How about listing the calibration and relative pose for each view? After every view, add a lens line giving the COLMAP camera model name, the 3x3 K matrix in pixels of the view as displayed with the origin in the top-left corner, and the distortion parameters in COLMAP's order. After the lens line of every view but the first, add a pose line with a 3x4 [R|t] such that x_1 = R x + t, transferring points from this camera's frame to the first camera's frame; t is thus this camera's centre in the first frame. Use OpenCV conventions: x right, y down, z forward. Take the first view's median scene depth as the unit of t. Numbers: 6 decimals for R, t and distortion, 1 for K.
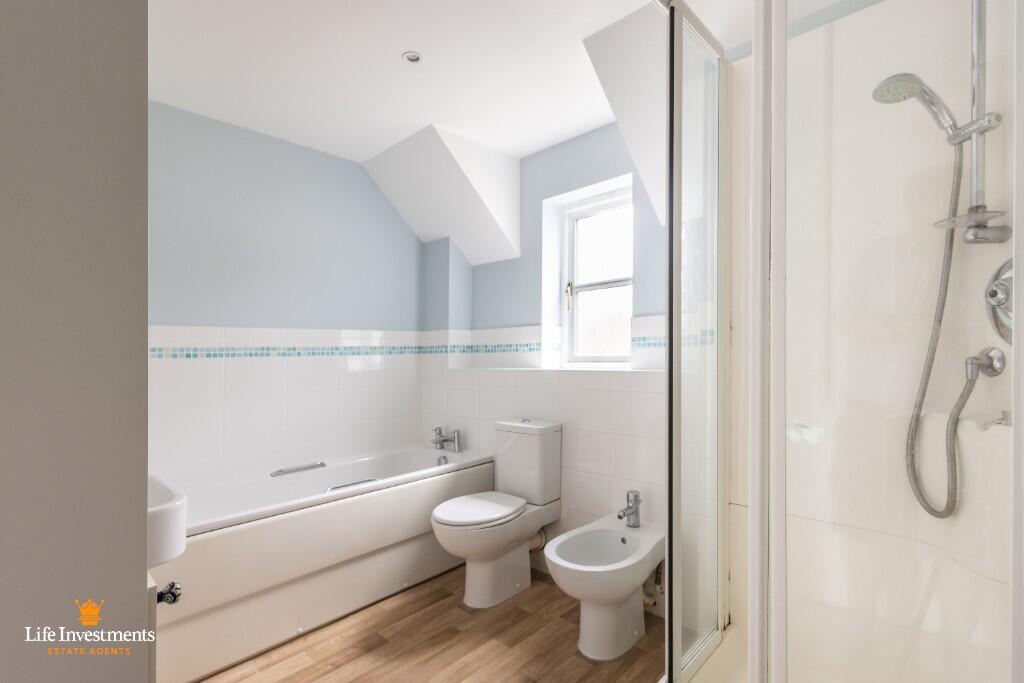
lens RADIAL K [[473.2, 0, 510.9], [0, 473.2, 346.5], [0, 0, 1]] dist [0.002697, -0.000838]
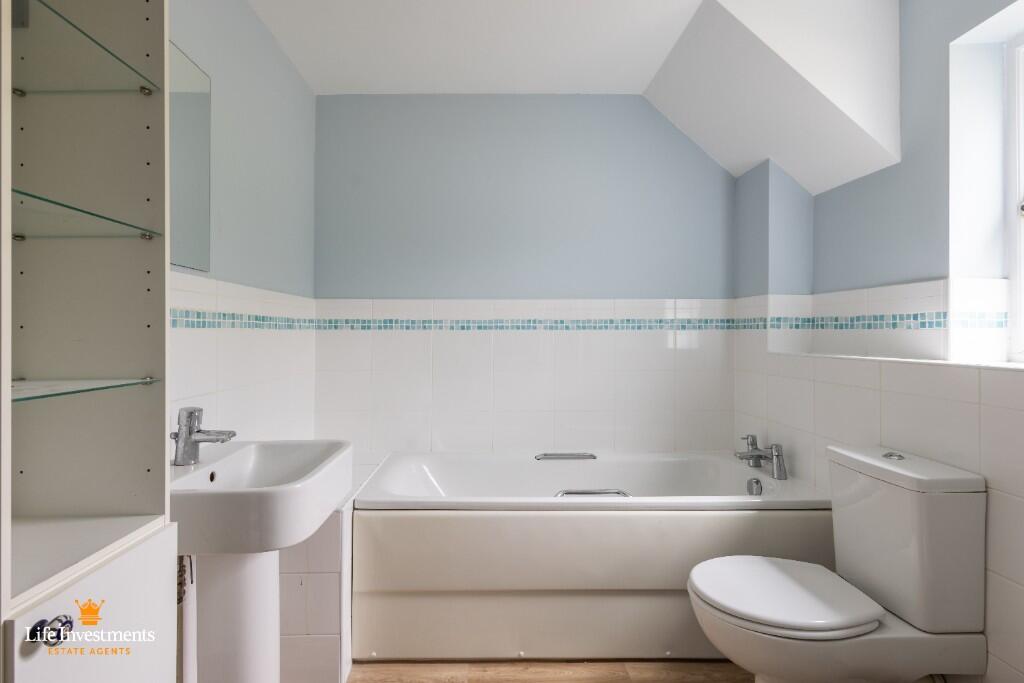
lens RADIAL K [[473.2, 0, 493.4], [0, 473.2, 316.1], [0, 0, 1]] dist [0.002697, -0.000838]
pose [[0.694104, -0.004888, -0.719859, 0.093899], [-0.001888, 0.999961, -0.008611, 0.002243], [0.719873, 0.007336, 0.694067, 0.263912]]
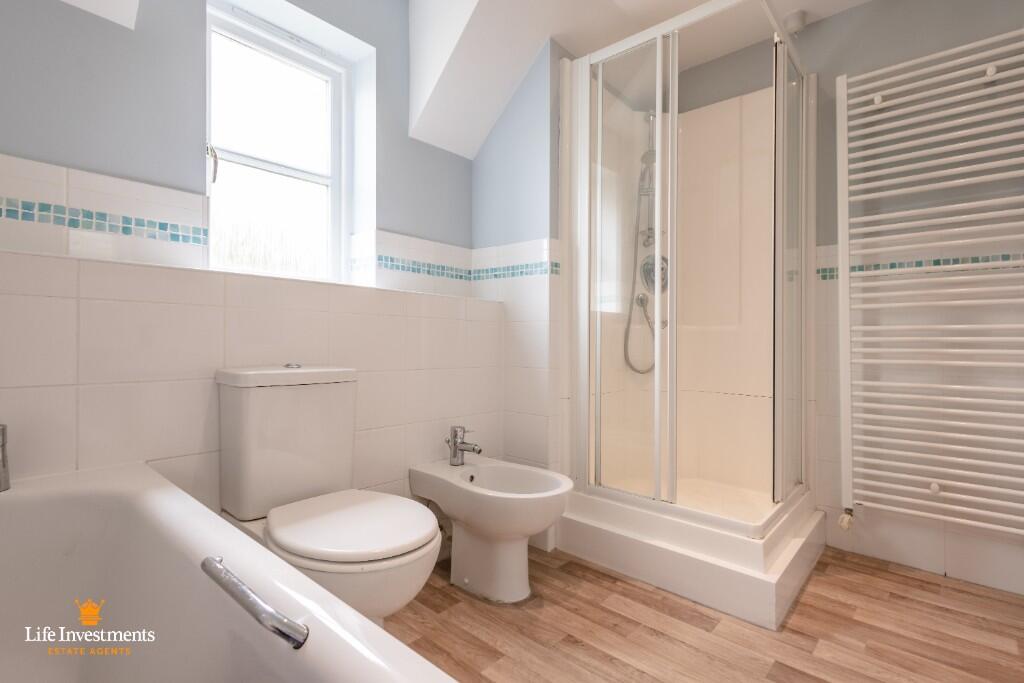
lens RADIAL K [[473.2, 0, 517.1], [0, 473.2, 348.1], [0, 0, 1]] dist [0.002697, -0.000838]
pose [[-0.045446, 0.019610, 0.998774, -0.473907], [-0.009042, 0.999758, -0.020040, 0.131032], [-0.998926, -0.009942, -0.045257, 0.684534]]
